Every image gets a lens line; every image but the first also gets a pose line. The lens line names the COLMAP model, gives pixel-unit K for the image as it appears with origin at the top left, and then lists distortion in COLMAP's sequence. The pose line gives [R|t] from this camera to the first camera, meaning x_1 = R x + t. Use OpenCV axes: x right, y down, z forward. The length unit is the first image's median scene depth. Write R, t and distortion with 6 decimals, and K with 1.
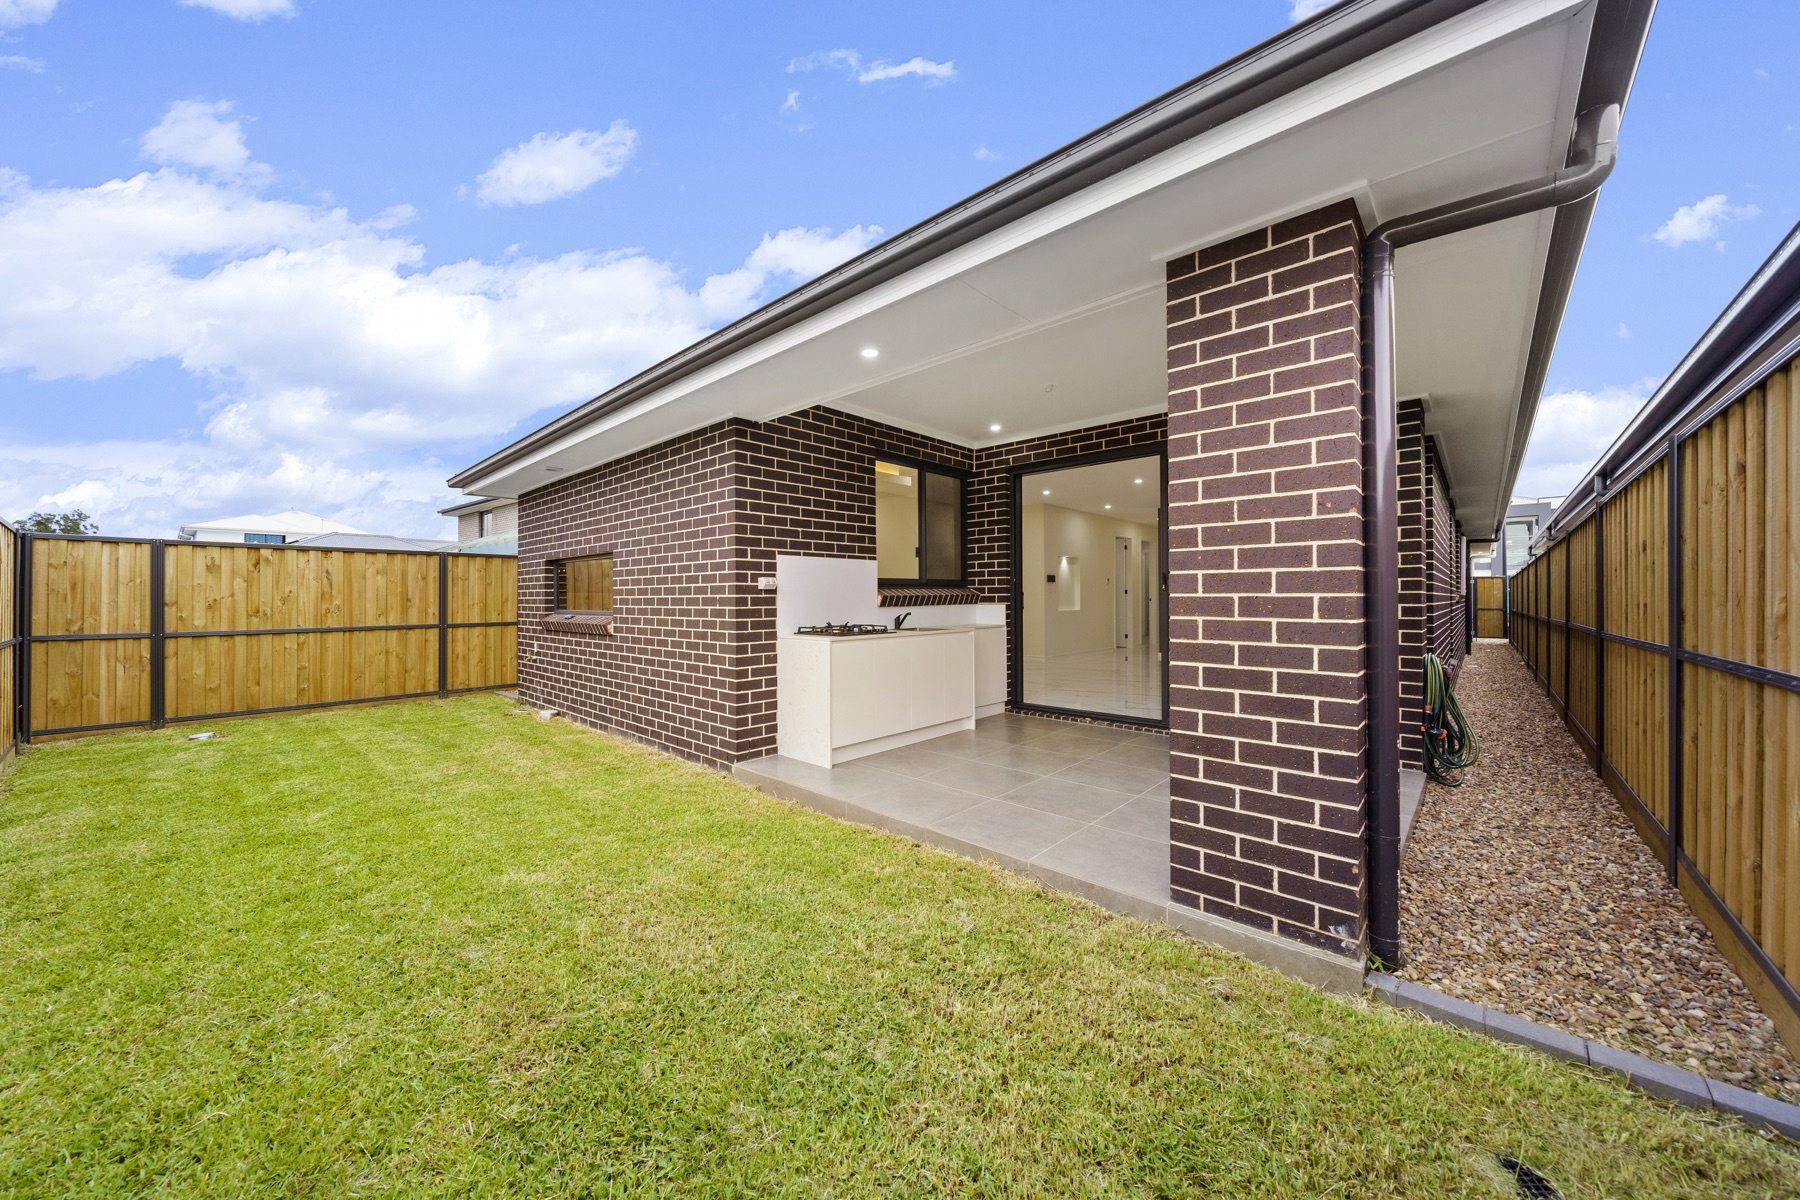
lens RADIAL K [[628.5, 0, 886.3], [0, 628.5, 594.0], [0, 0, 1]] dist [0.001225, 0.000027]
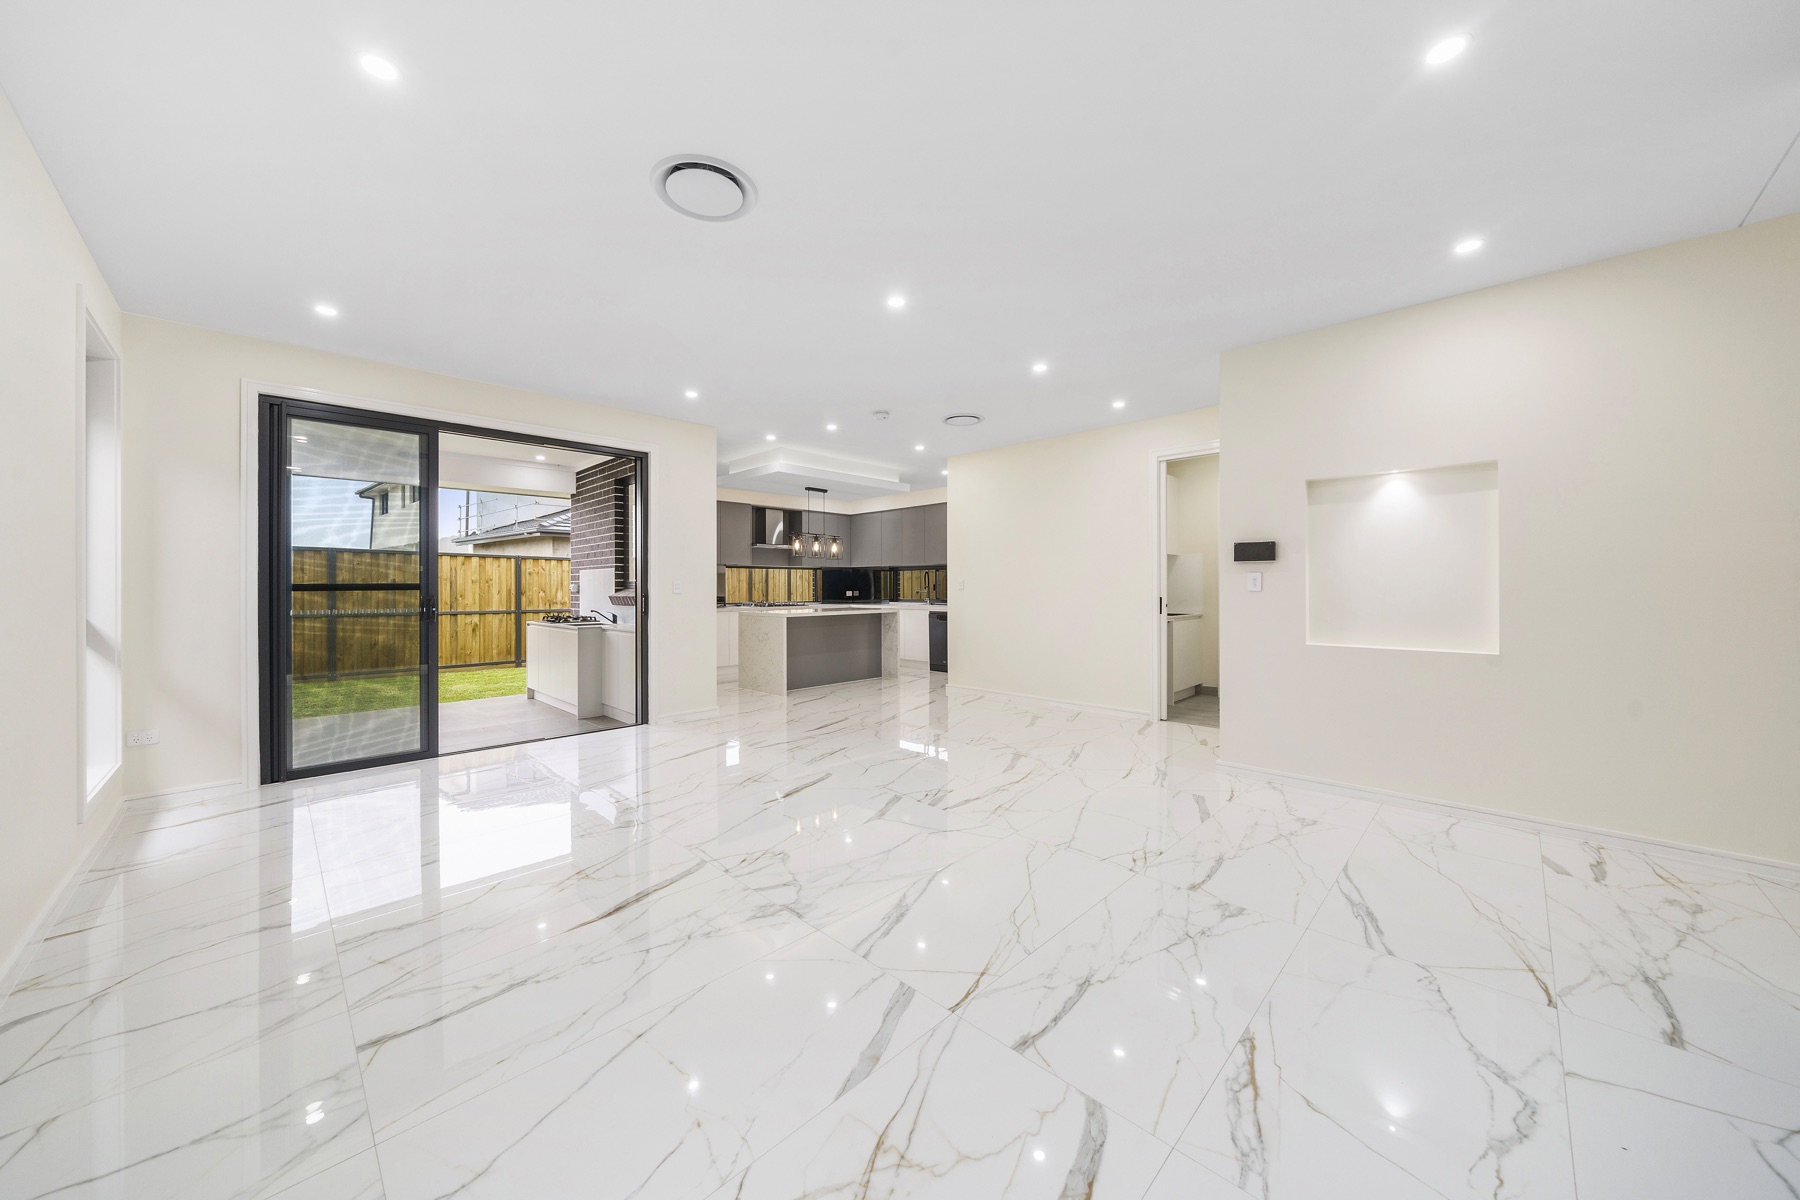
lens RADIAL K [[628.5, 0, 896.2], [0, 628.5, 591.7], [0, 0, 1]] dist [0.001225, 0.000027]
pose [[-0.023973, 0.012865, -0.999630, 1.311855], [0.011059, 0.999859, 0.012603, -0.016316], [0.999651, -0.010753, -0.024111, 1.689950]]
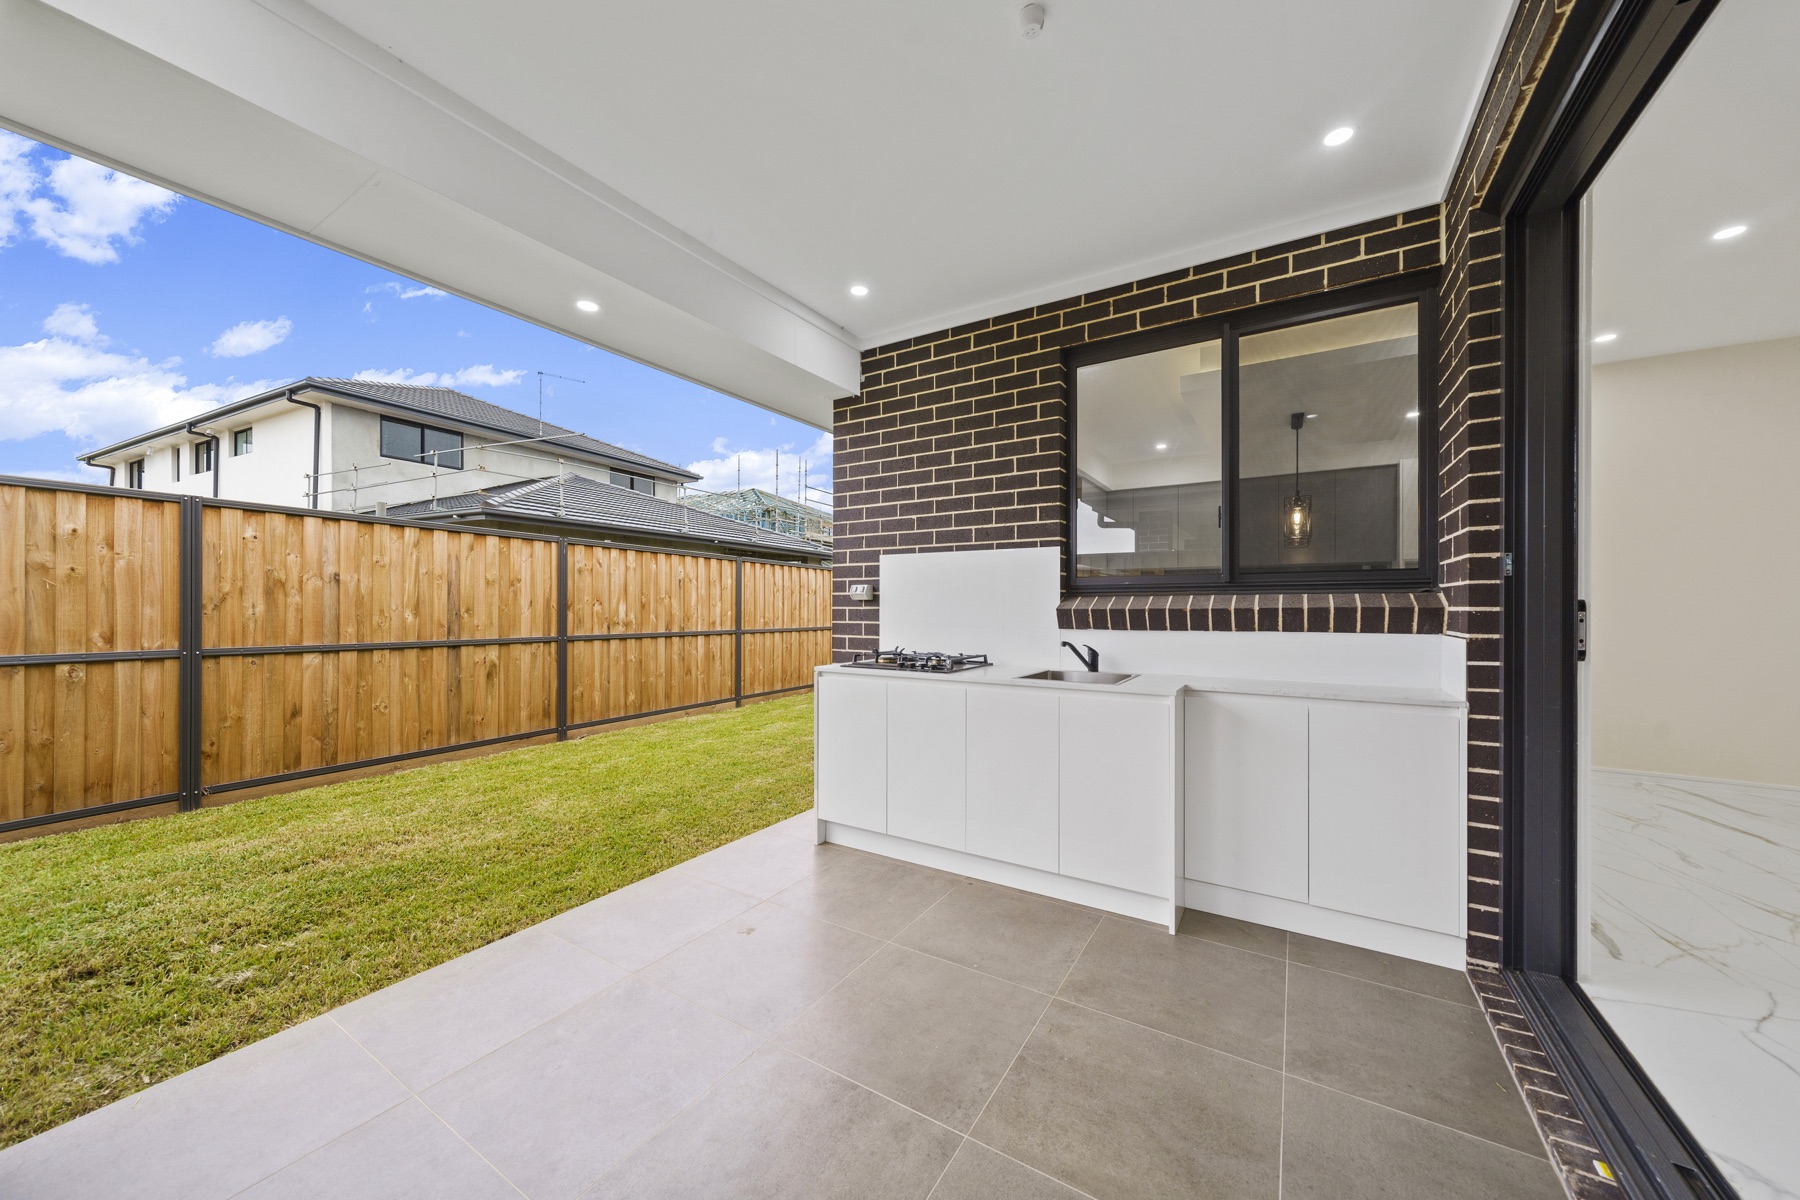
lens RADIAL K [[628.5, 0, 894.0], [0, 628.5, 608.8], [0, 0, 1]] dist [0.001225, 0.000027]
pose [[0.205450, 0.010765, -0.978608, 0.537045], [0.003938, 0.999922, 0.011827, -0.004794], [0.978660, -0.006284, 0.205391, 0.776408]]
